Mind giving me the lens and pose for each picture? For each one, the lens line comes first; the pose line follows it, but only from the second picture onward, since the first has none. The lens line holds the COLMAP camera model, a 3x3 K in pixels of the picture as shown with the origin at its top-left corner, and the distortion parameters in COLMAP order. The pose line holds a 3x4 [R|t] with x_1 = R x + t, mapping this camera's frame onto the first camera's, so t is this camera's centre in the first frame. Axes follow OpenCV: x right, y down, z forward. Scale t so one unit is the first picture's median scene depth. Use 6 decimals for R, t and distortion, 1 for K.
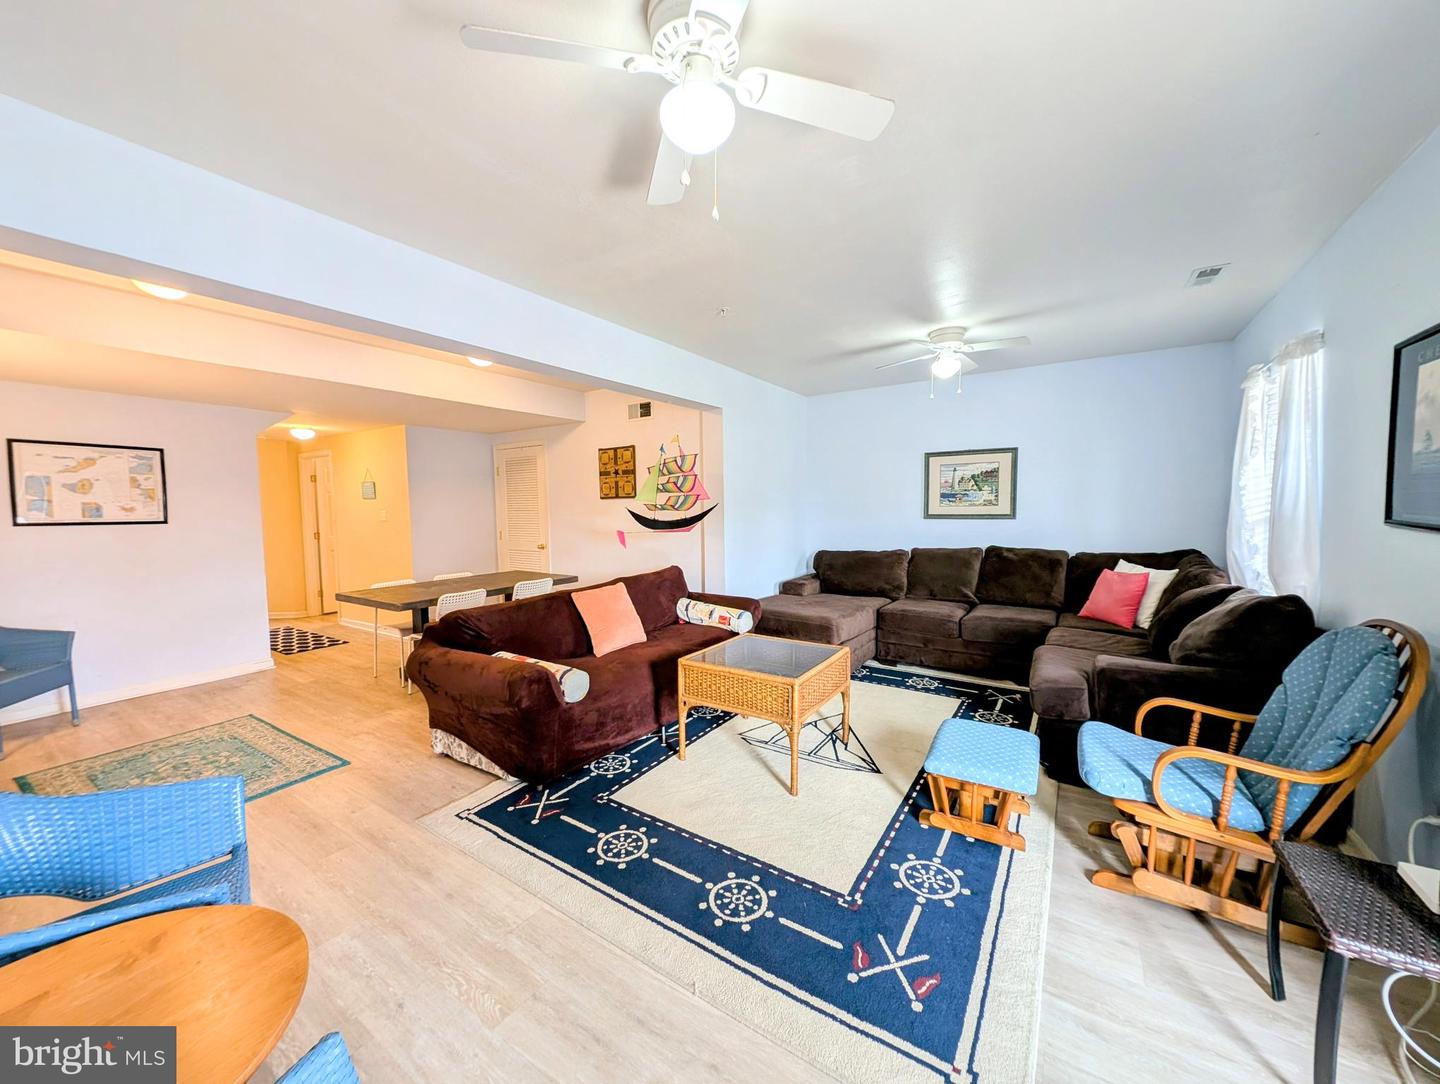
lens RADIAL K [[548.2, 0, 728.2], [0, 548.2, 538.1], [0, 0, 1]] dist [0.008703, -0.000025]
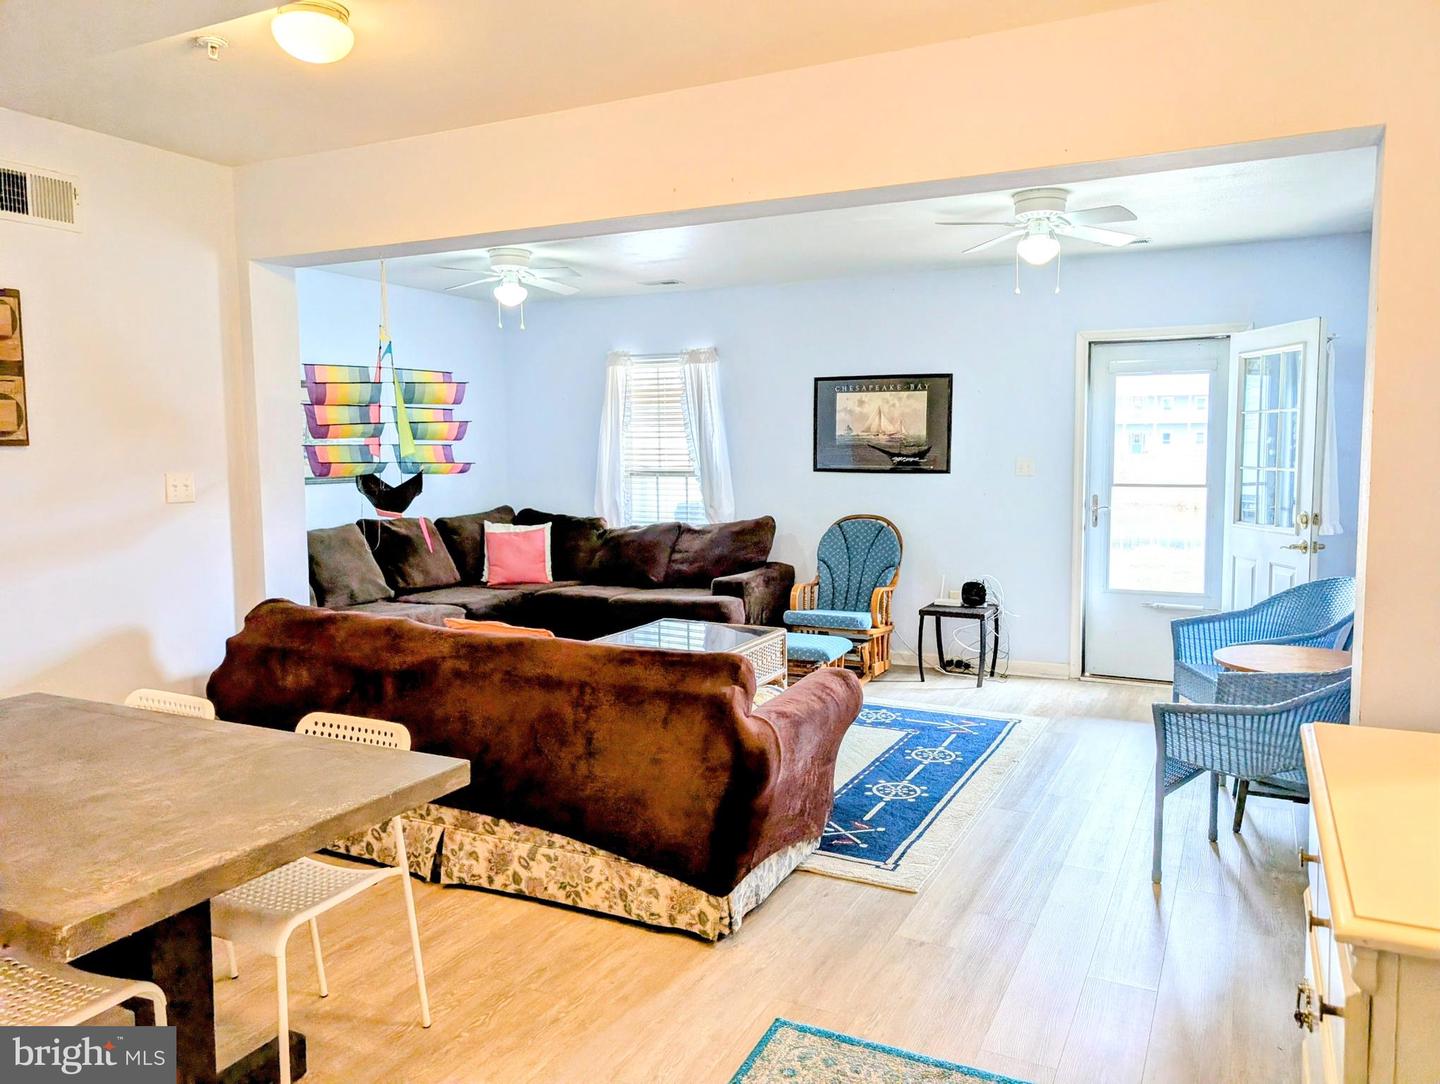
lens RADIAL K [[1029.5, 0, 729.3], [0, 1029.5, 548.0], [0, 0, 1]] dist [0.019048, -0.007189]
pose [[-0.114919, -0.087466, 0.989517, -1.116628], [0.065640, 0.993270, 0.095421, -0.056454], [-0.991204, 0.075918, -0.108405, 0.813182]]
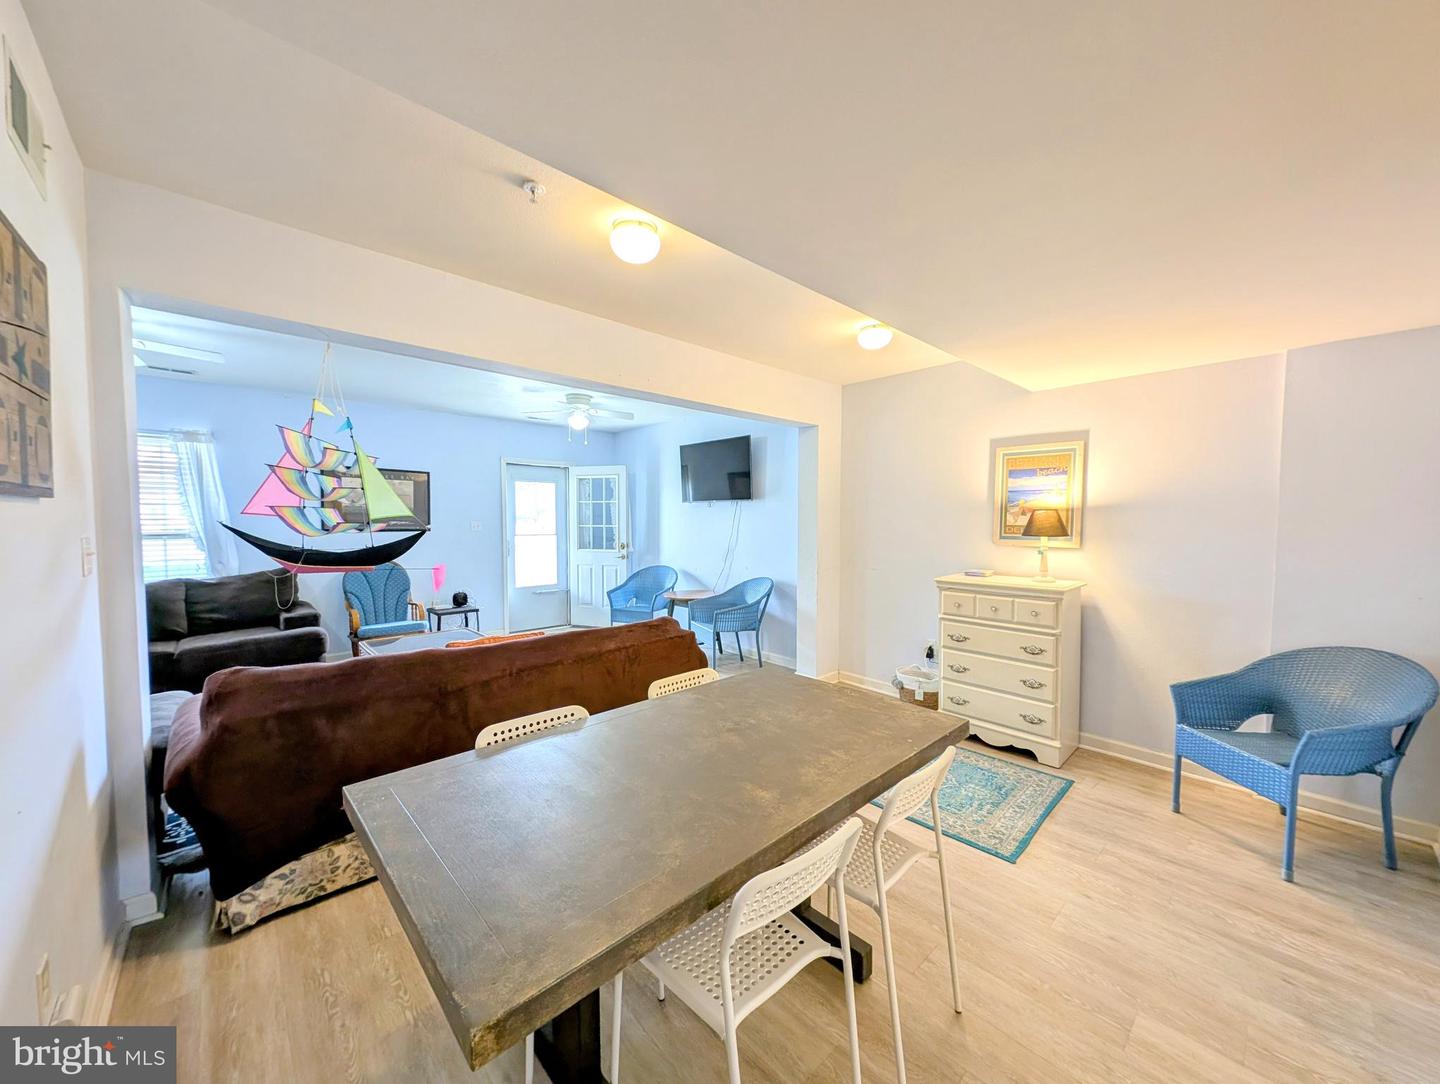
lens RADIAL K [[548.2, 0, 728.2], [0, 548.2, 538.1], [0, 0, 1]] dist [0.008703, -0.000025]
pose [[-0.977004, -0.004820, 0.213167, -0.624721], [0.016336, 0.995114, 0.097374, -0.104827], [-0.212595, 0.098617, -0.972151, 1.519702]]
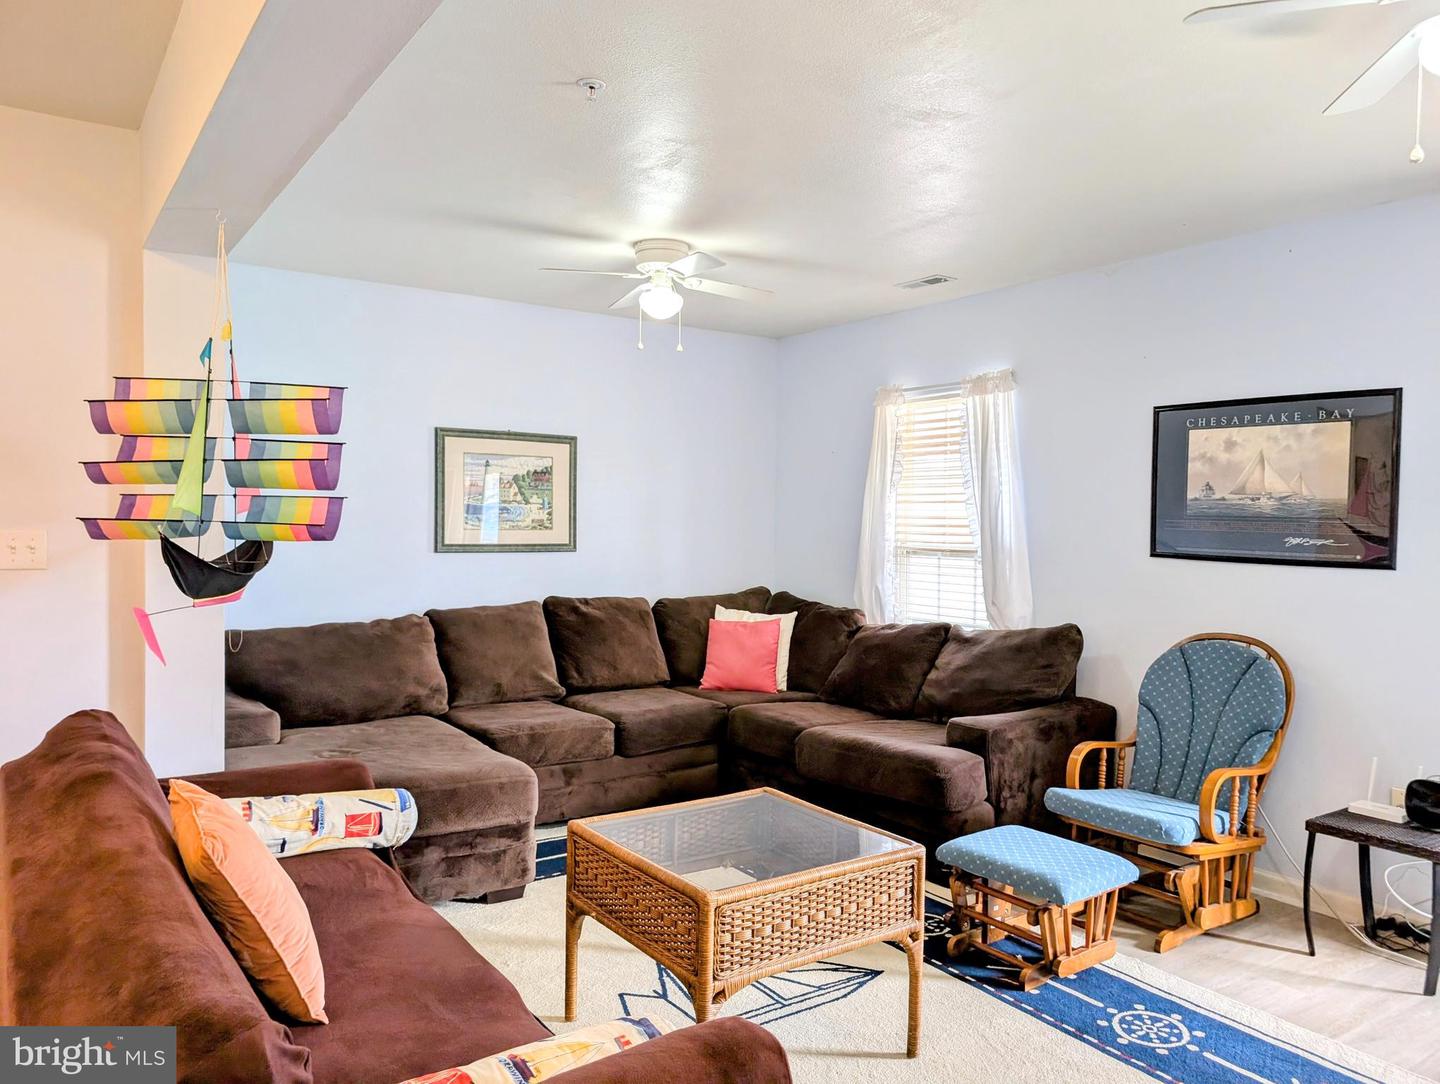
lens RADIAL K [[1024.0, 0, 720.0], [0, 1024.0, 542.0], [0, 0, 1]] dist [-0.004797, -0.010183]
pose [[0.393094, -0.007787, 0.919465, -0.570659], [0.038944, 0.999208, -0.008187, -0.034702], [-0.918673, 0.039025, 0.393086, 0.472117]]
